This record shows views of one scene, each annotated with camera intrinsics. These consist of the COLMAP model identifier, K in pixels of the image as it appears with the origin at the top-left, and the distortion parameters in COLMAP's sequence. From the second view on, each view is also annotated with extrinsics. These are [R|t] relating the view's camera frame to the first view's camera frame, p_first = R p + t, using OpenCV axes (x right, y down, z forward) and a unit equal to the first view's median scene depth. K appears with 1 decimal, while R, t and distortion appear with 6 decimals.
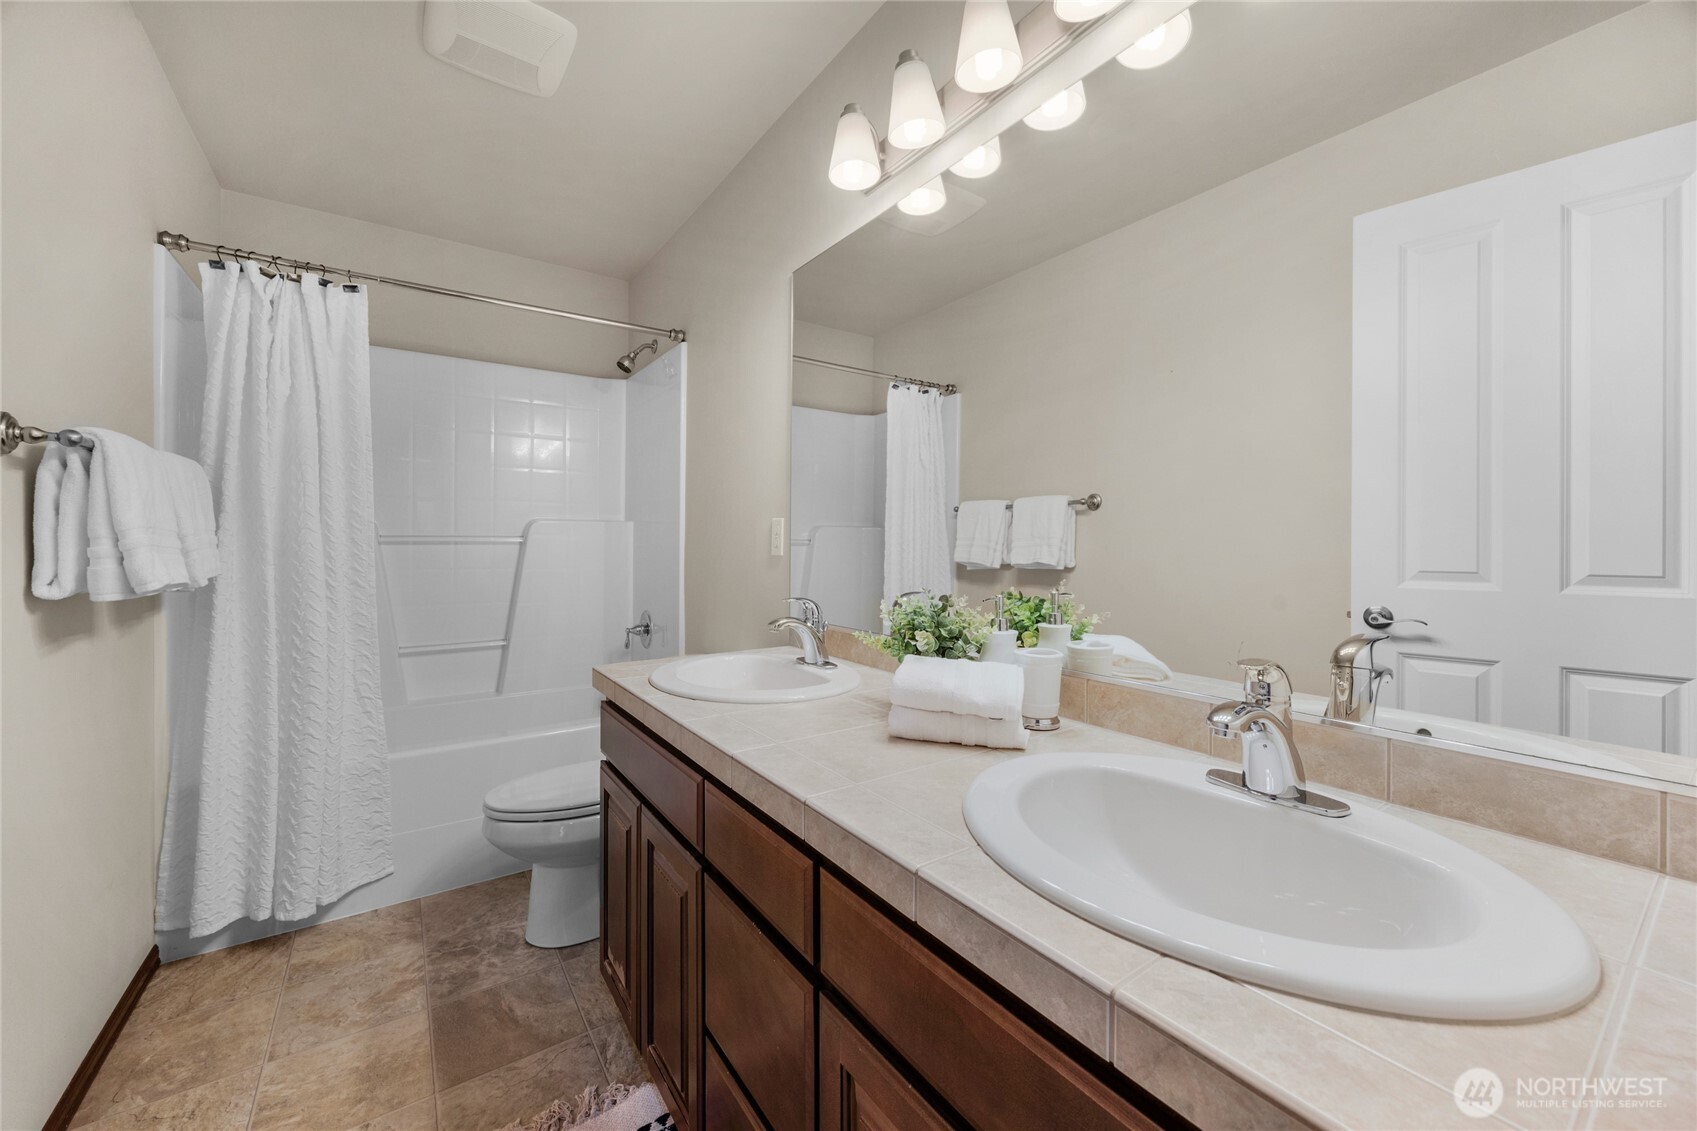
lens RADIAL K [[658.7, 0, 841.3], [0, 658.7, 542.5], [0, 0, 1]] dist [0.000852, 0.000061]
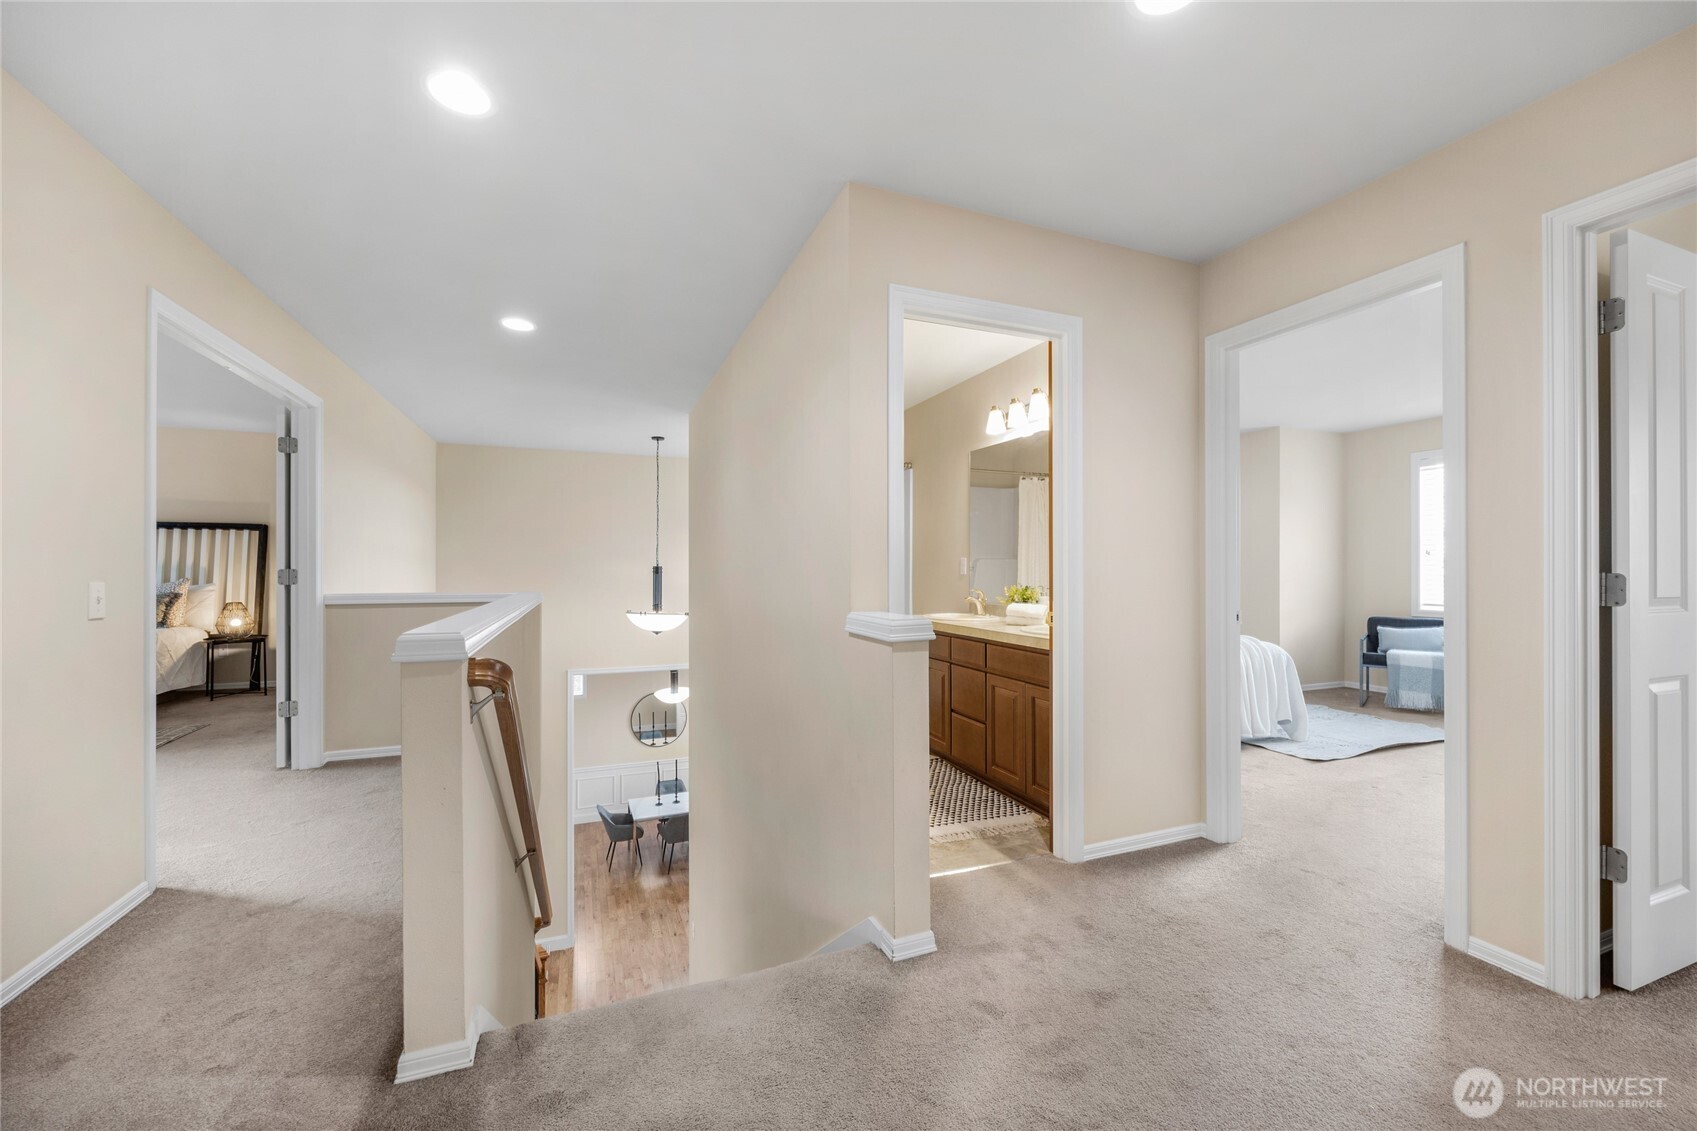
lens RADIAL K [[668.1, 0, 848.5], [0, 668.1, 565.5], [0, 0, 1]] dist [0.002264, 0.000301]
pose [[0.977680, -0.004059, -0.210060, 0.001773], [0.002489, 0.999967, -0.007739, 0.006717], [0.210085, 0.007043, 0.977658, -1.635831]]
